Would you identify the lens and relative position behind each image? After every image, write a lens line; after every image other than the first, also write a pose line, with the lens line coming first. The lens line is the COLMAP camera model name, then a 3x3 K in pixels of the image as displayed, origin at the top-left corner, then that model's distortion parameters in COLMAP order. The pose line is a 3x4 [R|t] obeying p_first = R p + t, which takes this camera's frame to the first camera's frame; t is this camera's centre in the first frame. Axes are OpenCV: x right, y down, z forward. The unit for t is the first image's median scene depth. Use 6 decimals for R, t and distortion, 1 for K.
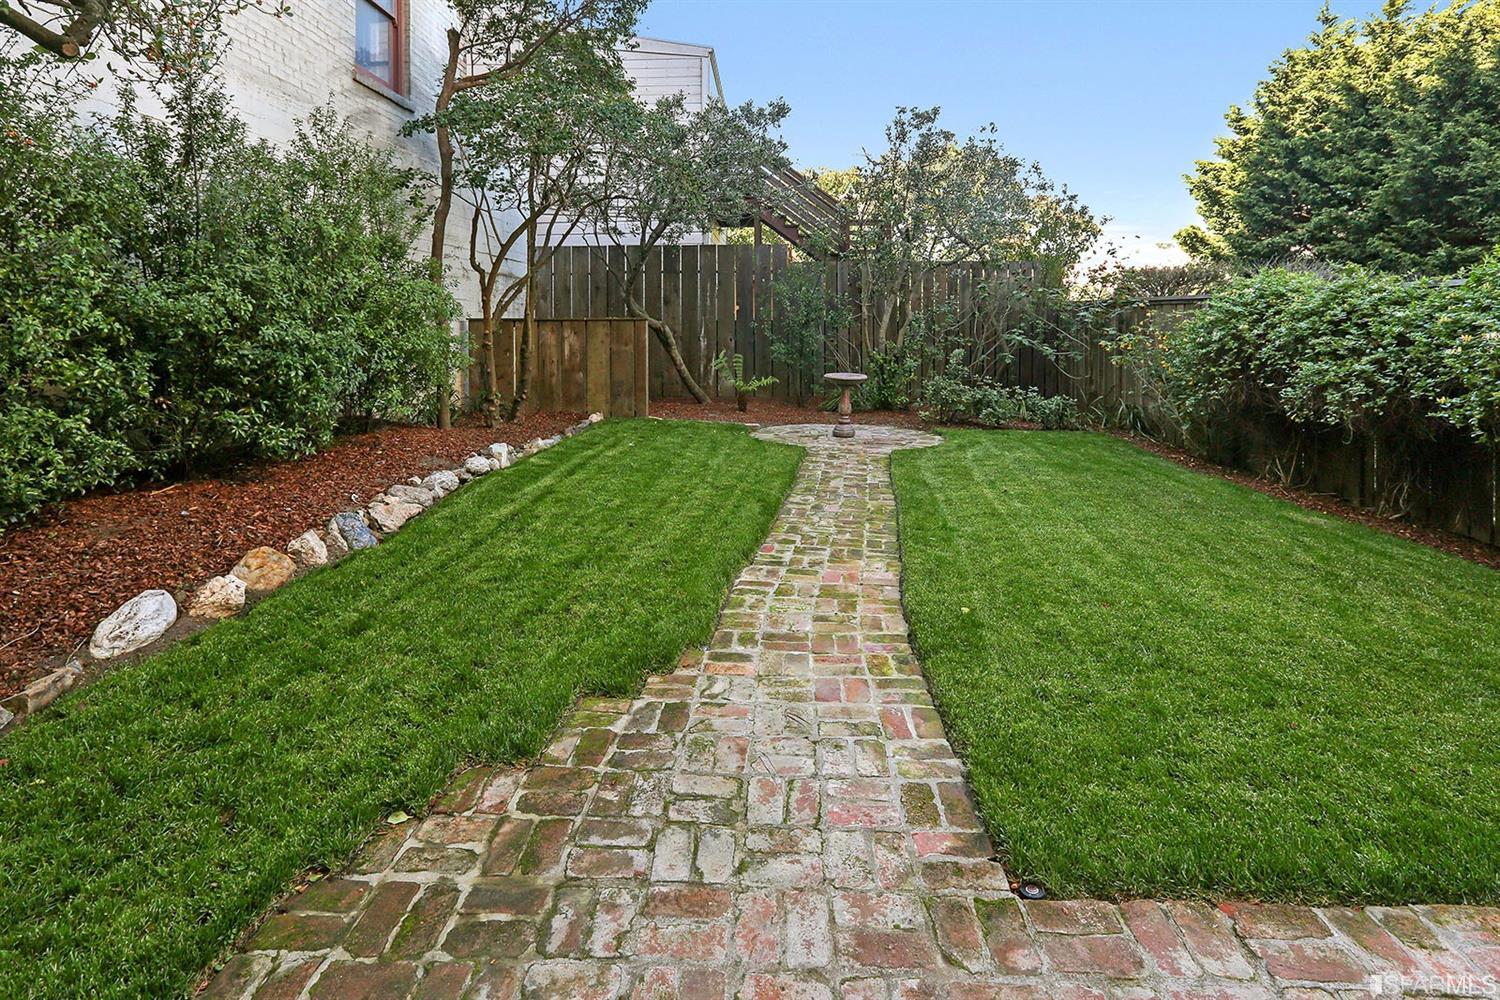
lens RADIAL K [[723.5, 0, 750.5], [0, 723.5, 319.3], [0, 0, 1]] dist [0.001394, 0.000793]
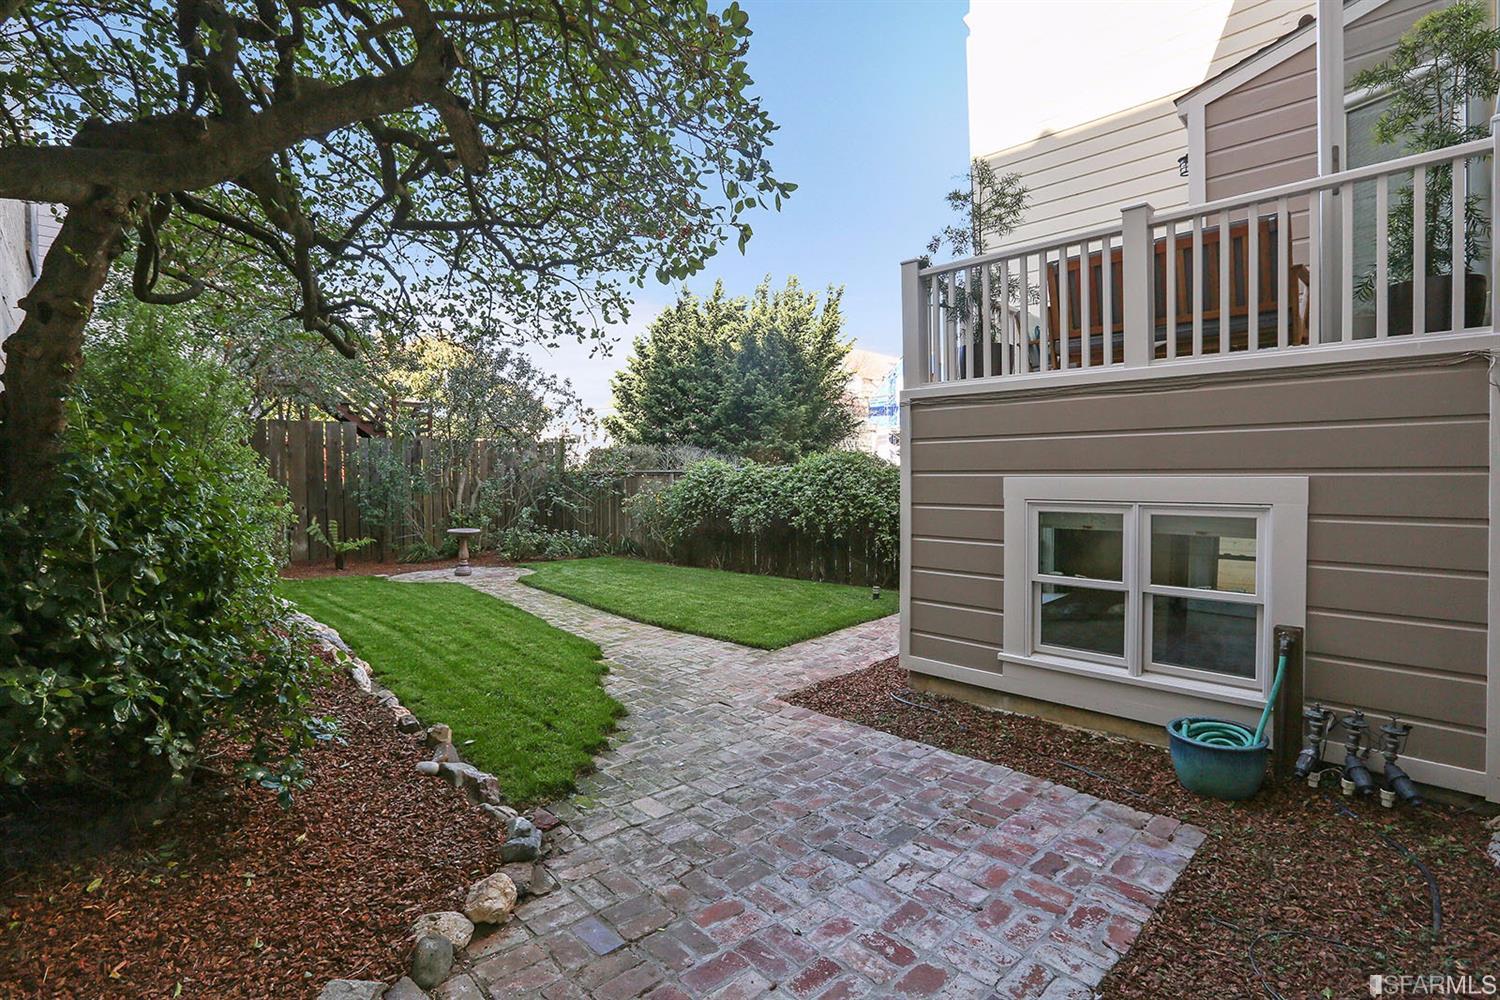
lens RADIAL K [[698.1, 0, 750.0], [0, 698.1, 473.6], [0, 0, 1]] dist [-0.000372, -0.000008]
pose [[0.674839, -0.005208, 0.737947, -0.326249], [0.009156, 0.999957, -0.001316, -0.014336], [-0.737908, 0.007645, 0.674858, -0.186611]]
